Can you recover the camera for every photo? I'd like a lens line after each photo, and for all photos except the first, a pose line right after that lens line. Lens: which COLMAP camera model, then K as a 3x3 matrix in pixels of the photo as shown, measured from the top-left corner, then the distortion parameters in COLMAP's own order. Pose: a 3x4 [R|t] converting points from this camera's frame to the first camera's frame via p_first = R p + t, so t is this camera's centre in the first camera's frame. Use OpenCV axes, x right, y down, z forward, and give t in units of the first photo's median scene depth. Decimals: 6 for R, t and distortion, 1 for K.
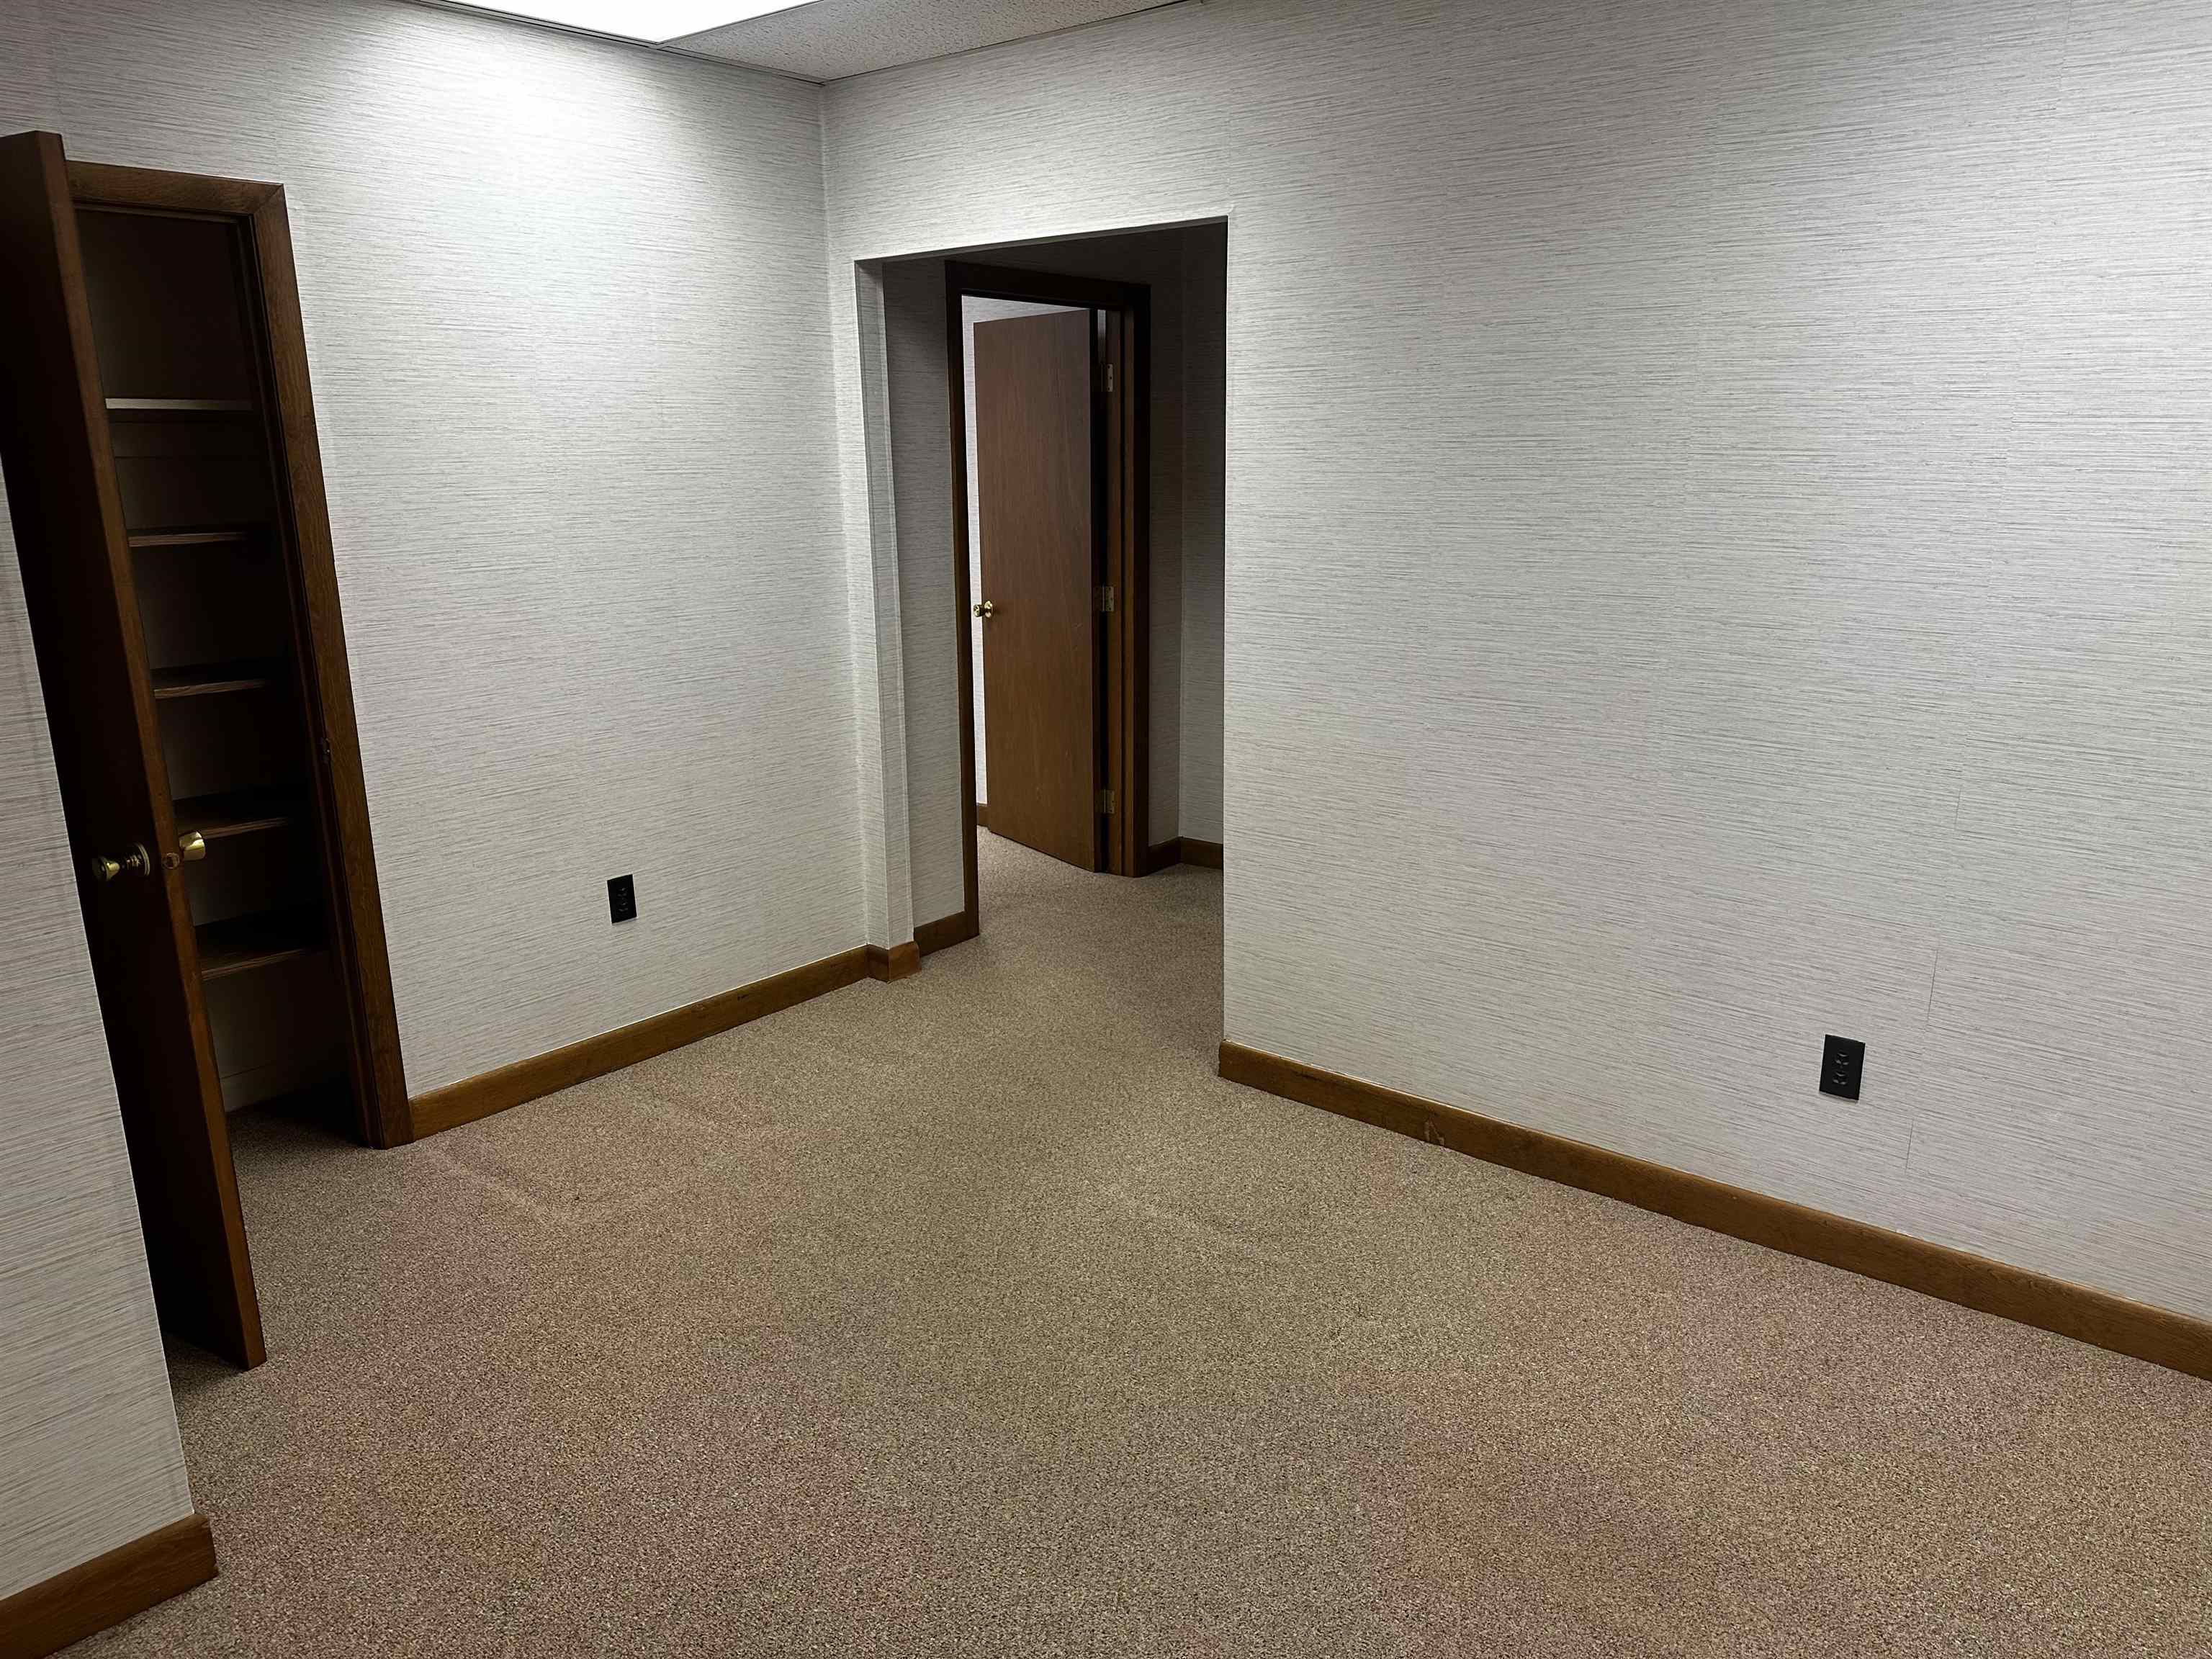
lens RADIAL K [[1522.7, 0, 1106.0], [0, 1522.7, 829.5], [0, 0, 1]] dist [0.002118, -0.001361]
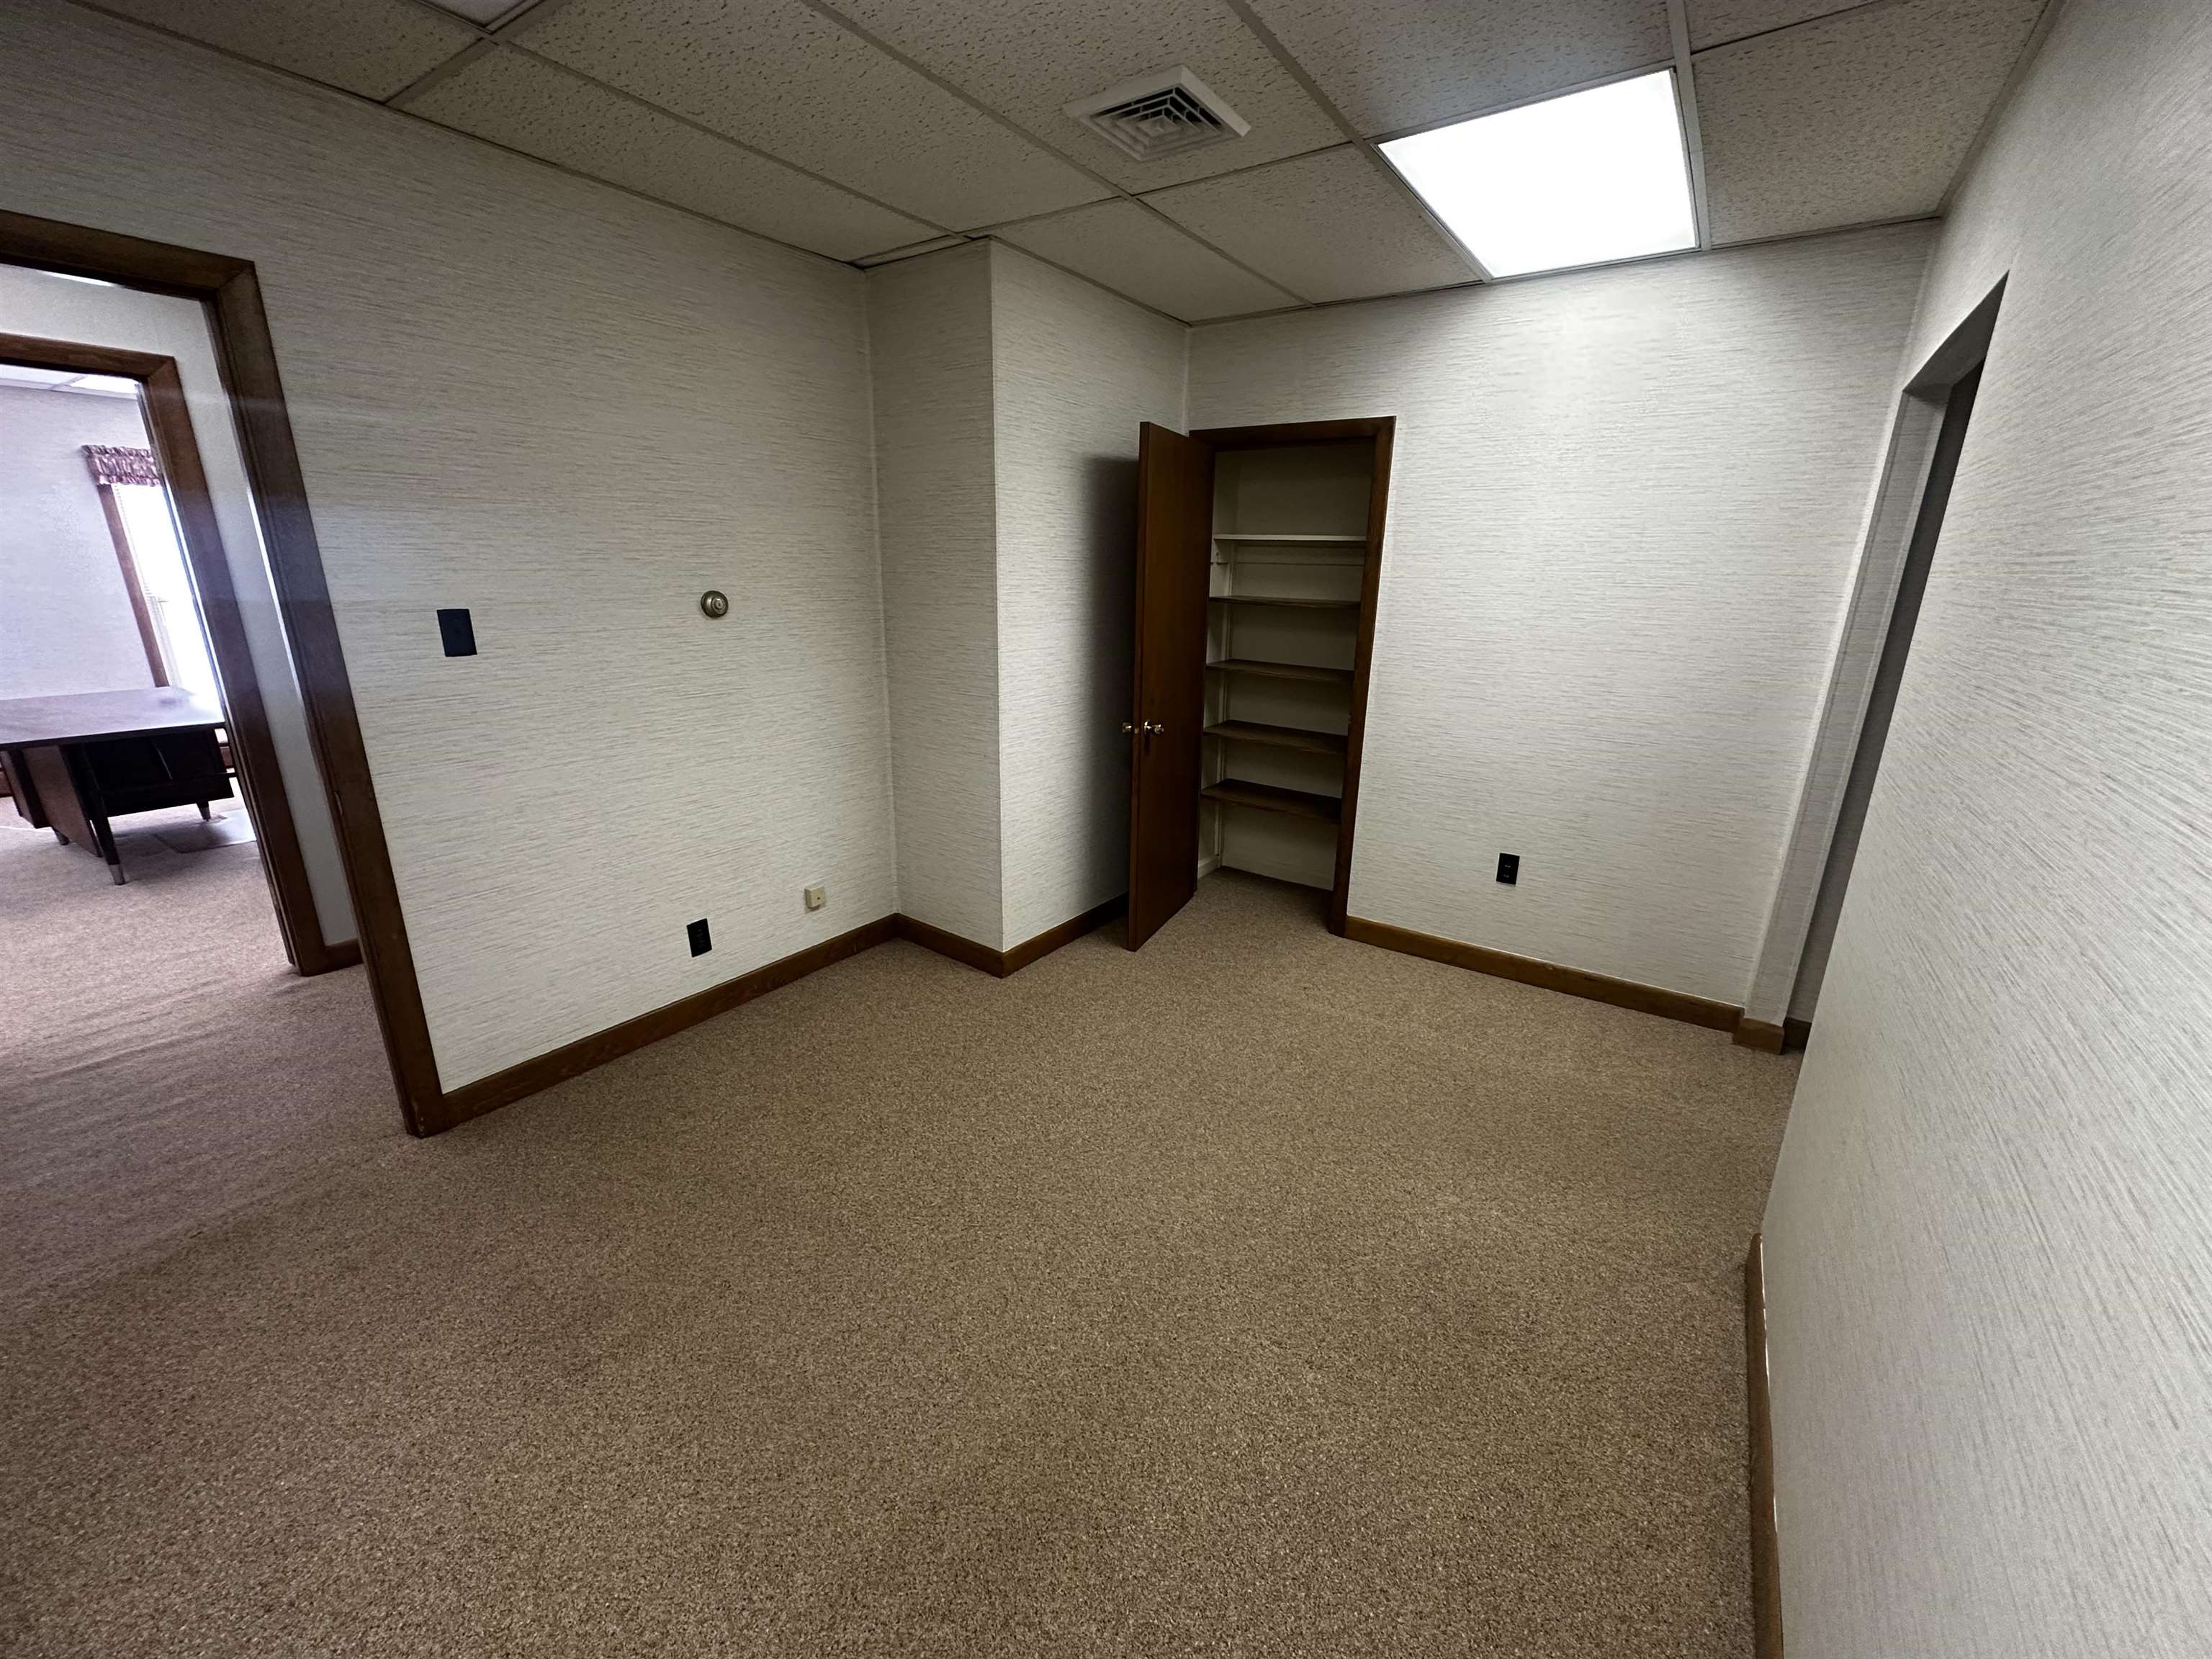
lens RADIAL K [[891.3, 0, 1106.0], [0, 891.3, 829.5], [0, 0, 1]] dist [-0.001483, -0.000151]
pose [[0.104620, 0.297014, -0.949125, 0.501853], [-0.263082, 0.928630, 0.261601, -0.126253], [0.959084, 0.222329, 0.175292, 0.497131]]
